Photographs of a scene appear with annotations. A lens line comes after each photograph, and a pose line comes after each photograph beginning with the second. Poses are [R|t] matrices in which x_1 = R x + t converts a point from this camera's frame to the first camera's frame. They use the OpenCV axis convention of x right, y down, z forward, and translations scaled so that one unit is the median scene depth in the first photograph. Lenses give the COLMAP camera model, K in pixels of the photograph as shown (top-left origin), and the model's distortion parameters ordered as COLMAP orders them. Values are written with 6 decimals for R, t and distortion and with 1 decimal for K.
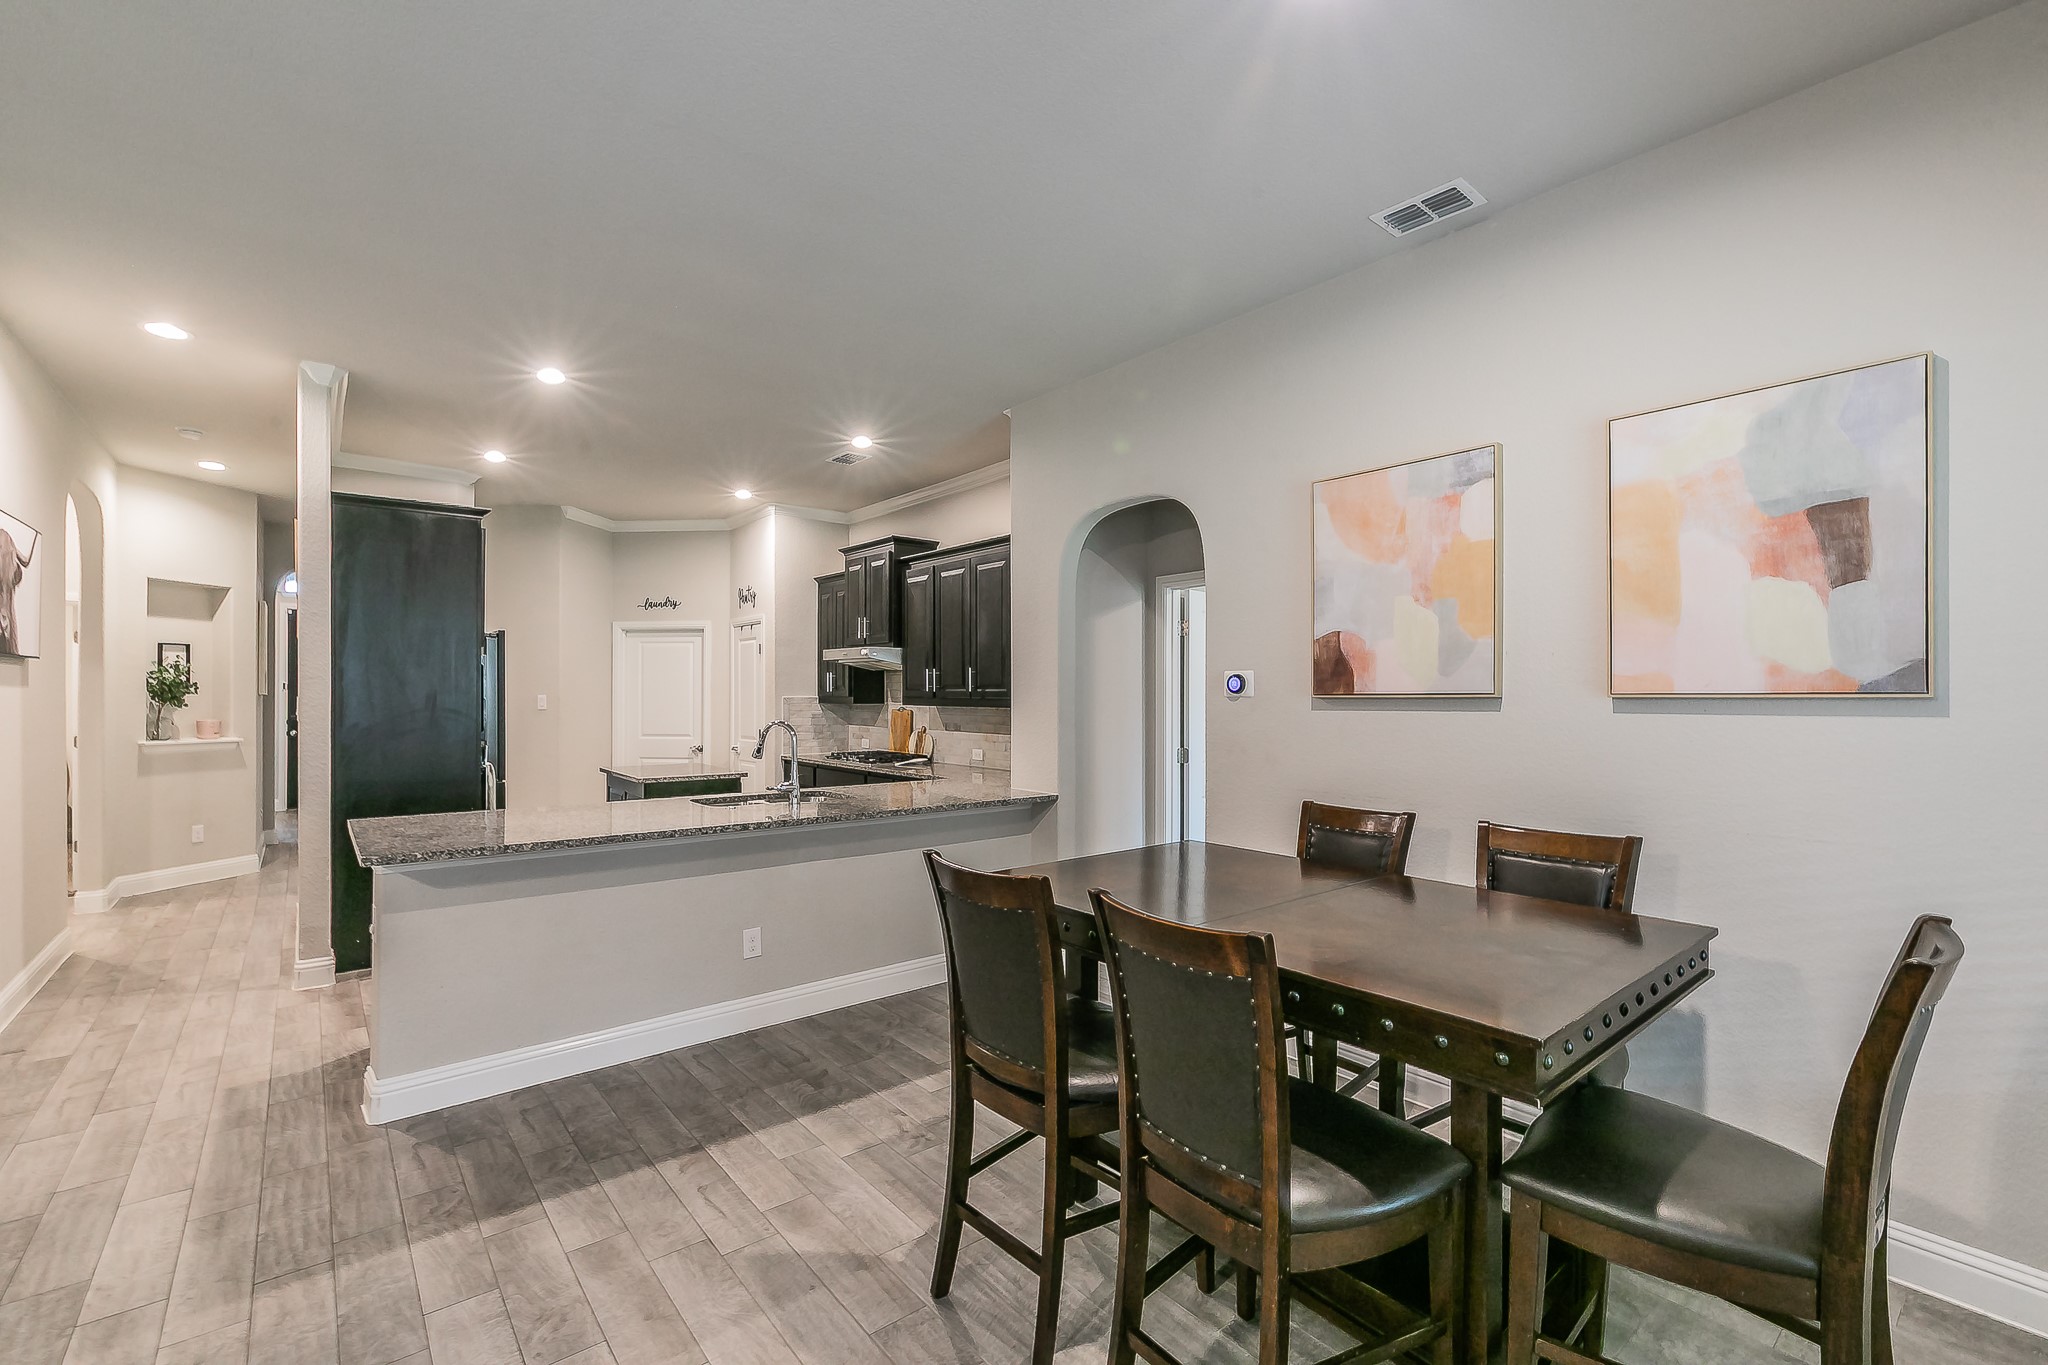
lens RADIAL K [[880.5, 0, 1024.0], [0, 880.5, 682.5], [0, 0, 1]] dist [-0.000458, -0.000058]
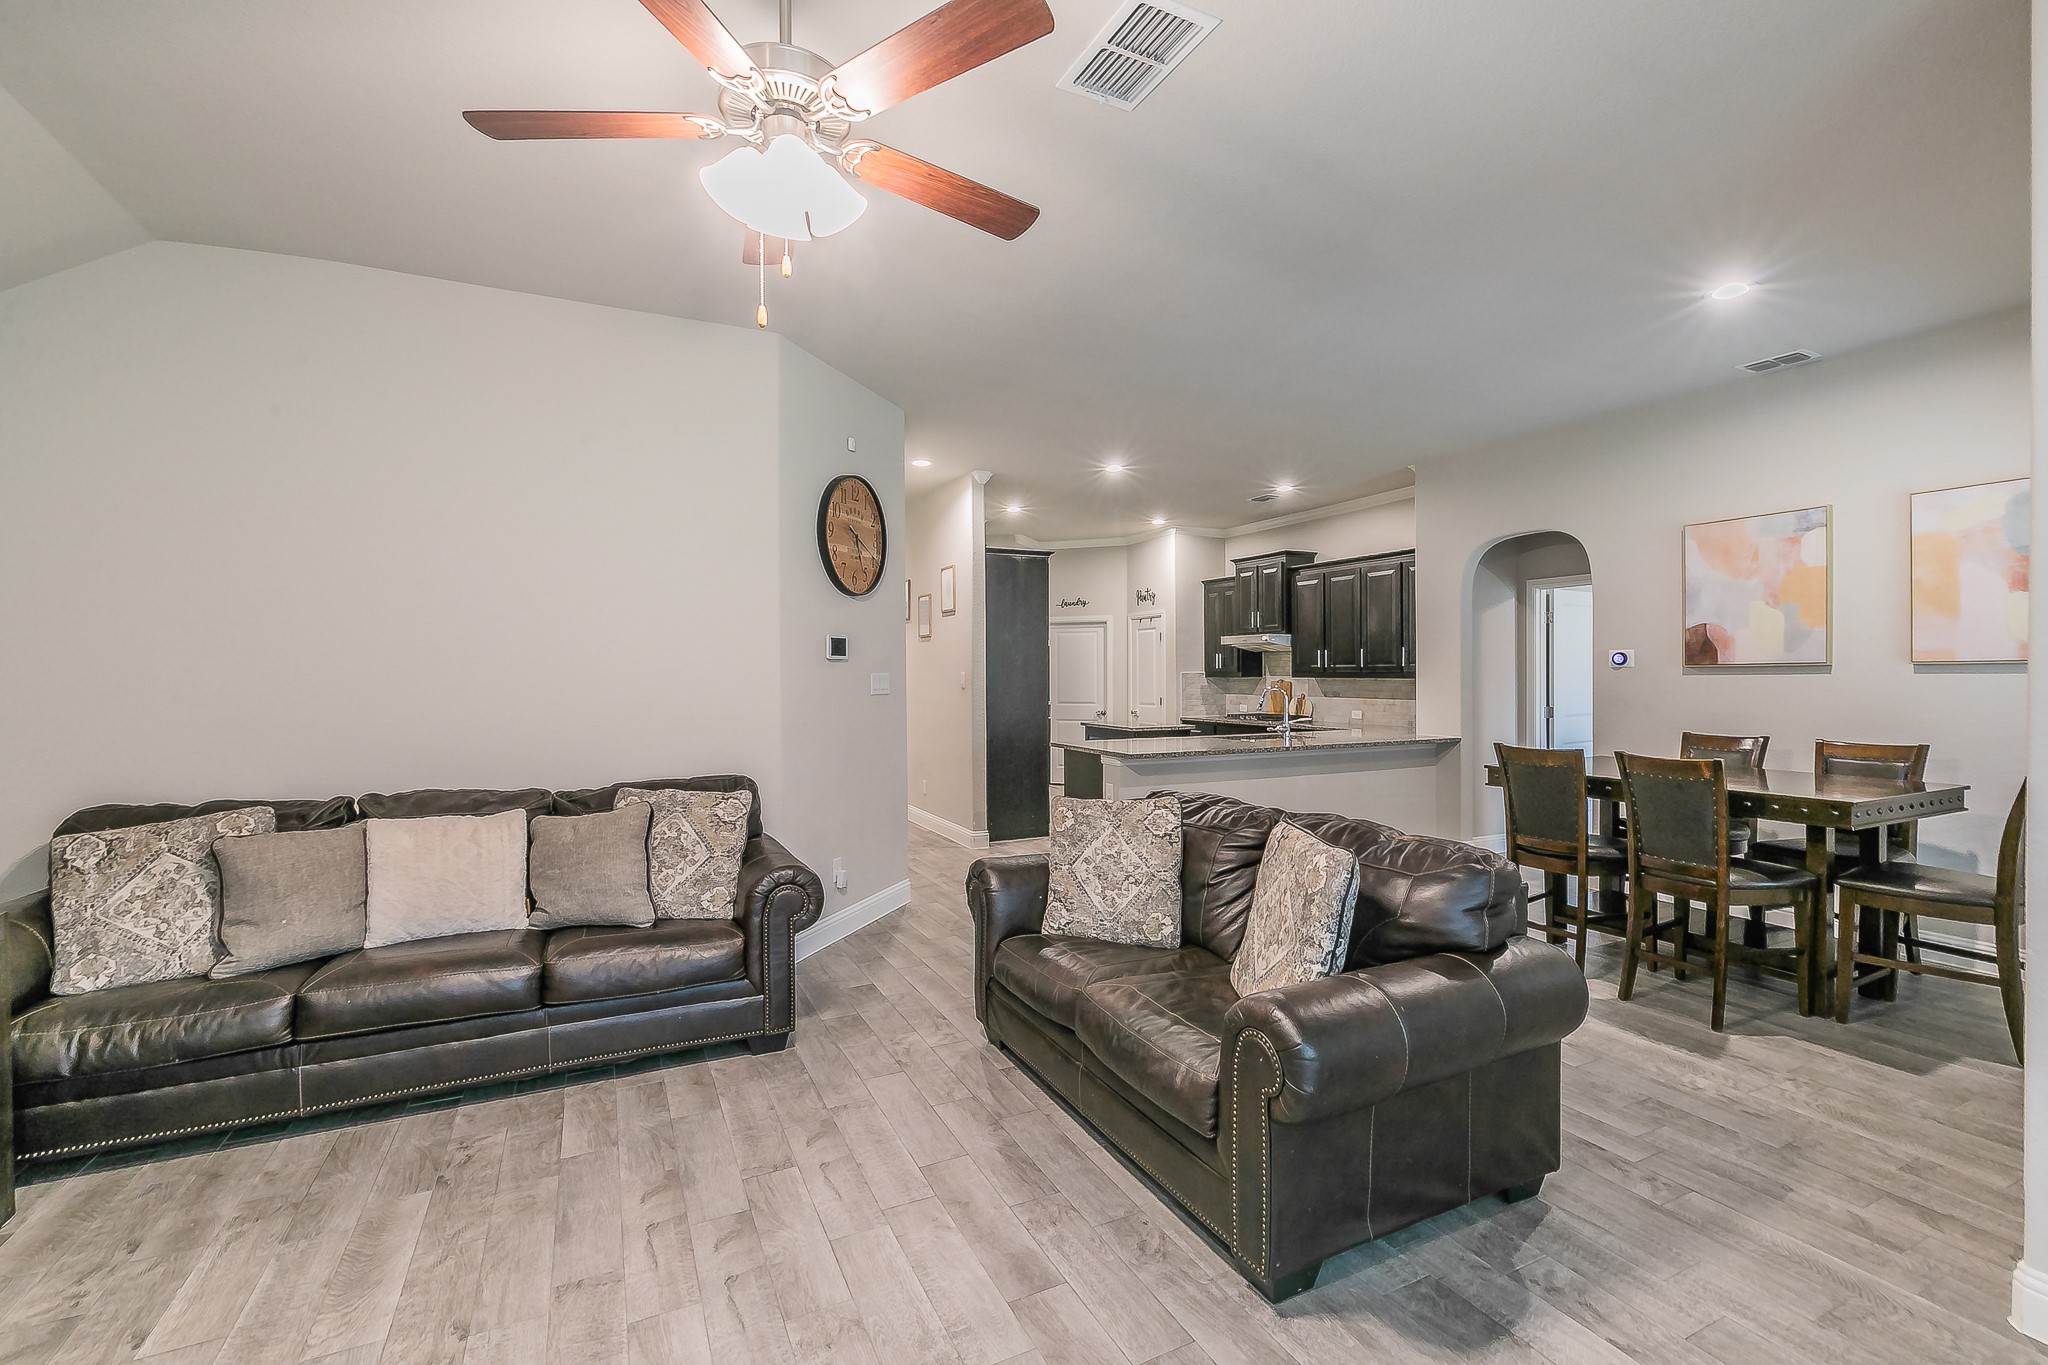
lens RADIAL K [[889.2, 0, 1019.3], [0, 889.2, 675.1], [0, 0, 1]] dist [0.000412, -0.000507]
pose [[0.972022, -0.006817, -0.234791, -0.291020], [0.010415, 0.999847, 0.014086, -0.001642], [0.234659, -0.016137, 0.971944, -0.520051]]
